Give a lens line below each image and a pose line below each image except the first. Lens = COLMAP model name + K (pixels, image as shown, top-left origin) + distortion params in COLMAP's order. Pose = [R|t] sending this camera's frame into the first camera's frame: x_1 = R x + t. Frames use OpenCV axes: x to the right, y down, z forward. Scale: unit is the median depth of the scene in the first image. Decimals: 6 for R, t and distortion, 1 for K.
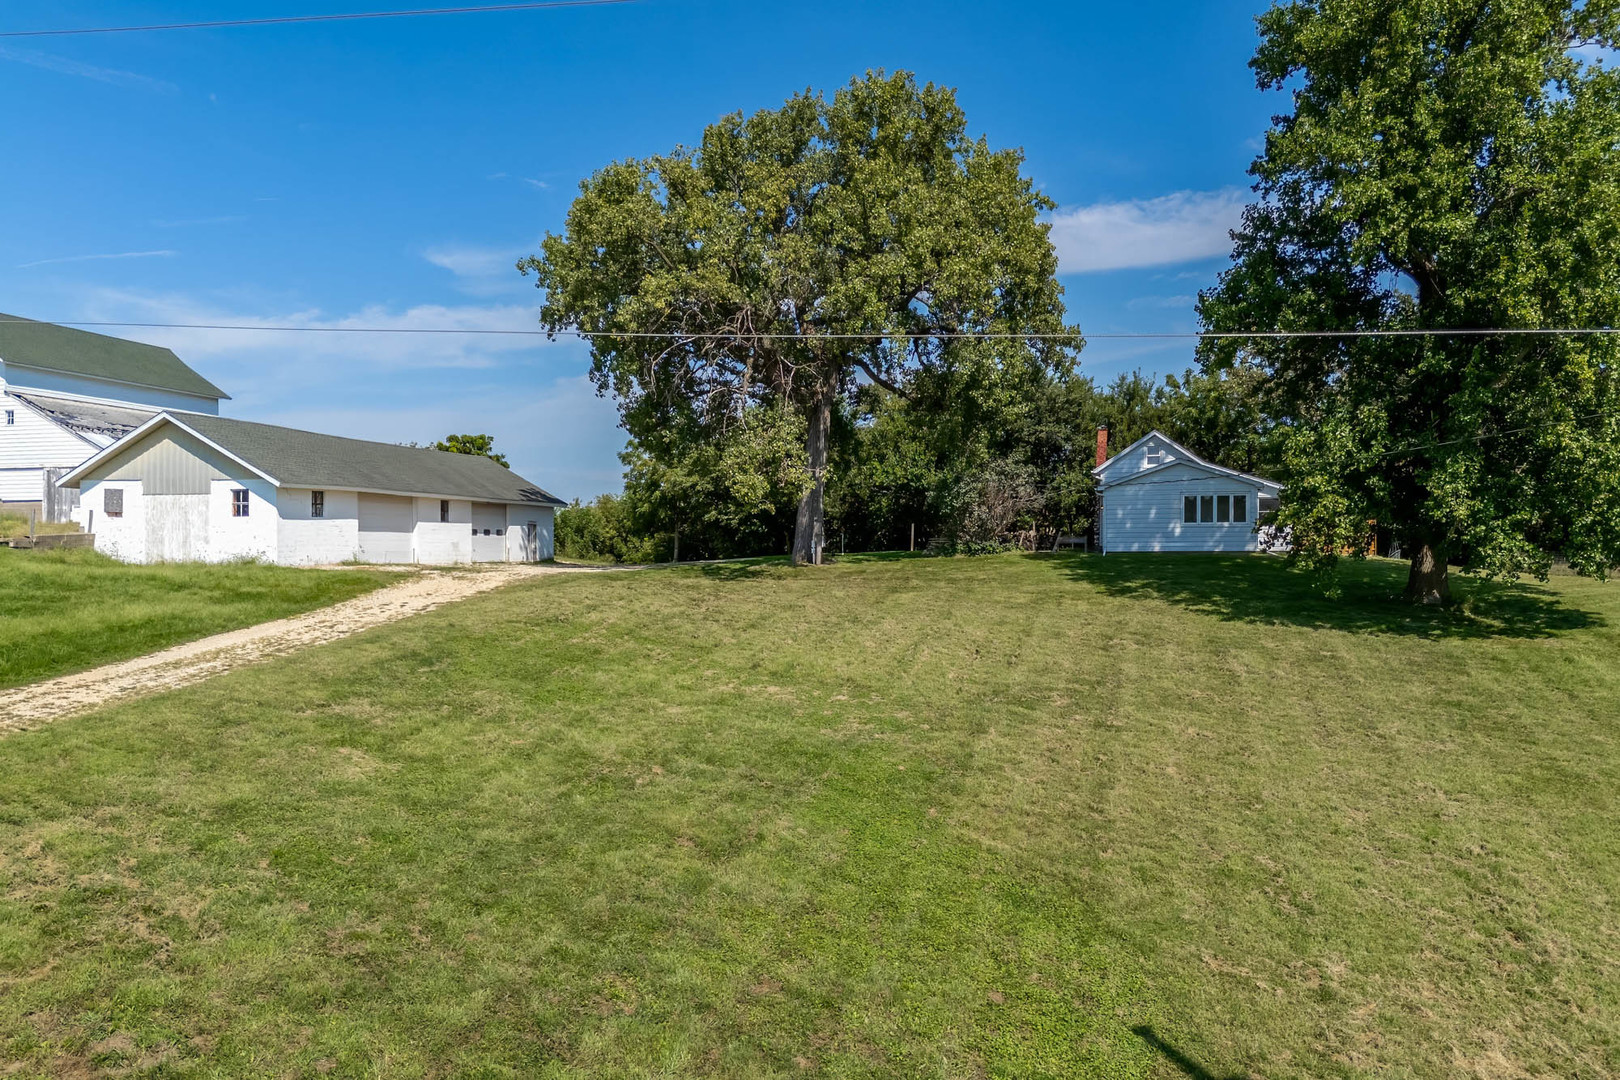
lens RADIAL K [[1204.8, 0, 806.0], [0, 1204.8, 554.9], [0, 0, 1]] dist [0.063858, -0.051319]
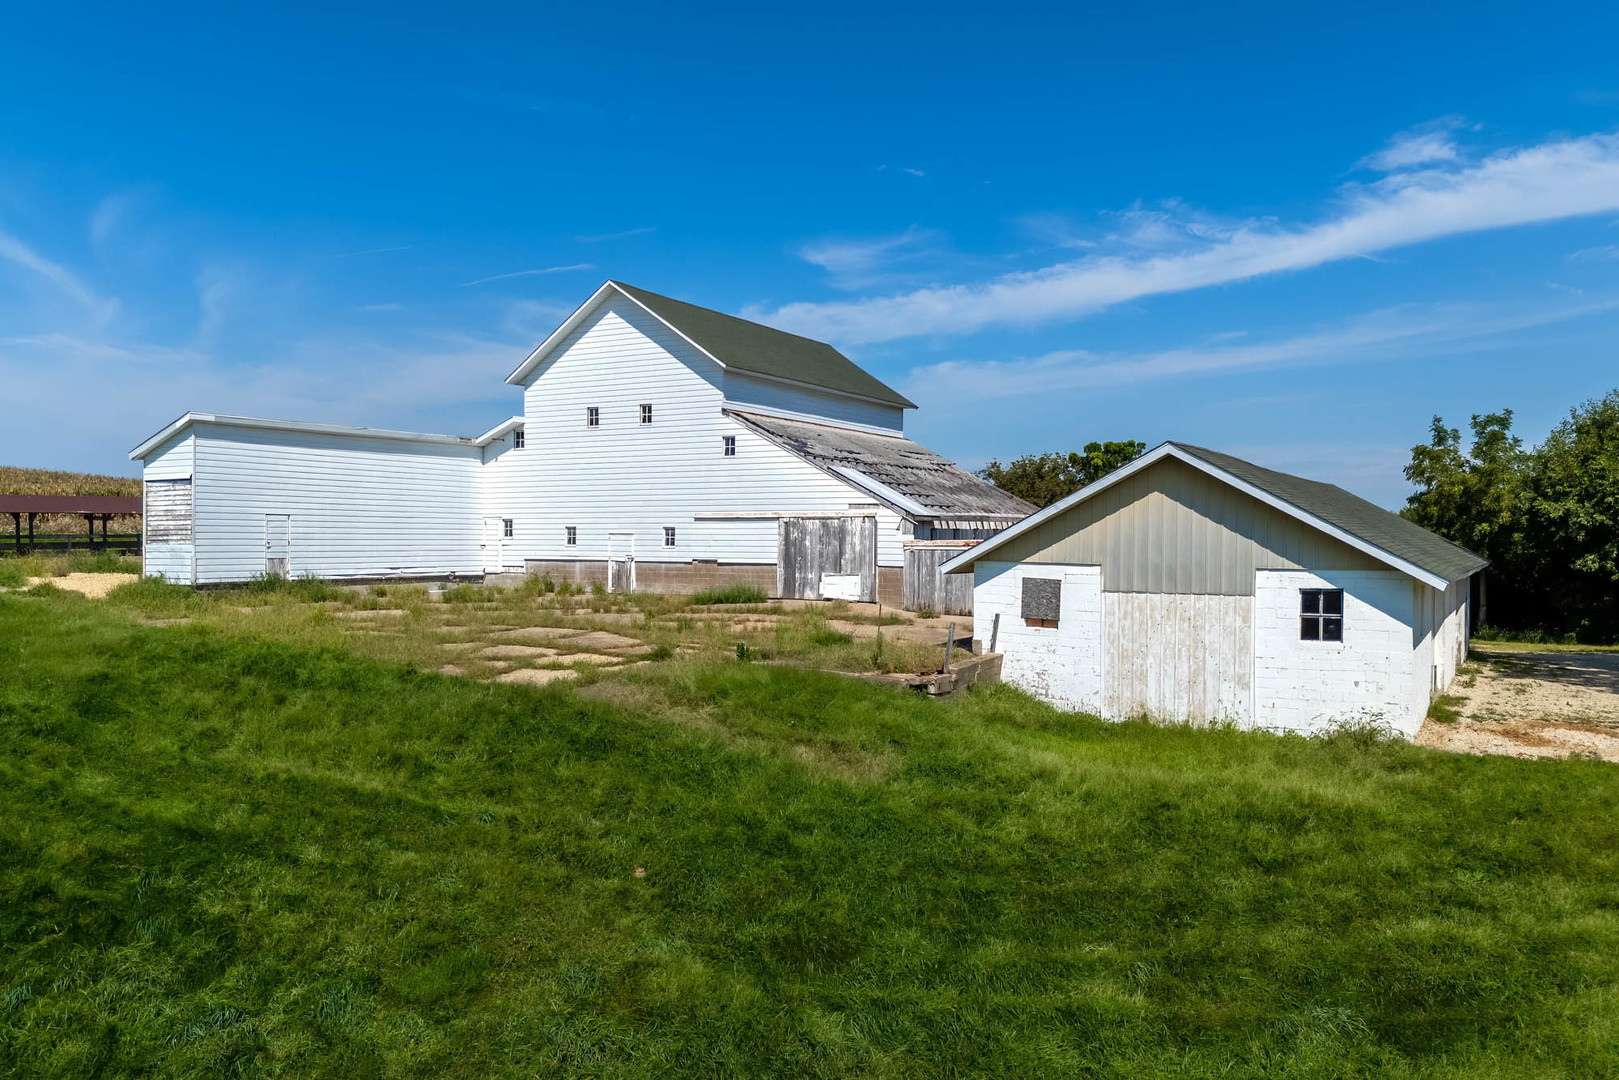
lens RADIAL K [[1204.1, 0, 799.4], [0, 1204.1, 531.7], [0, 0, 1]] dist [0.063858, -0.051319]
pose [[0.961006, 0.002859, -0.276513, -0.417762], [-0.005421, 0.999949, -0.008500, -0.056771], [0.276475, 0.009667, 0.960973, 0.342967]]
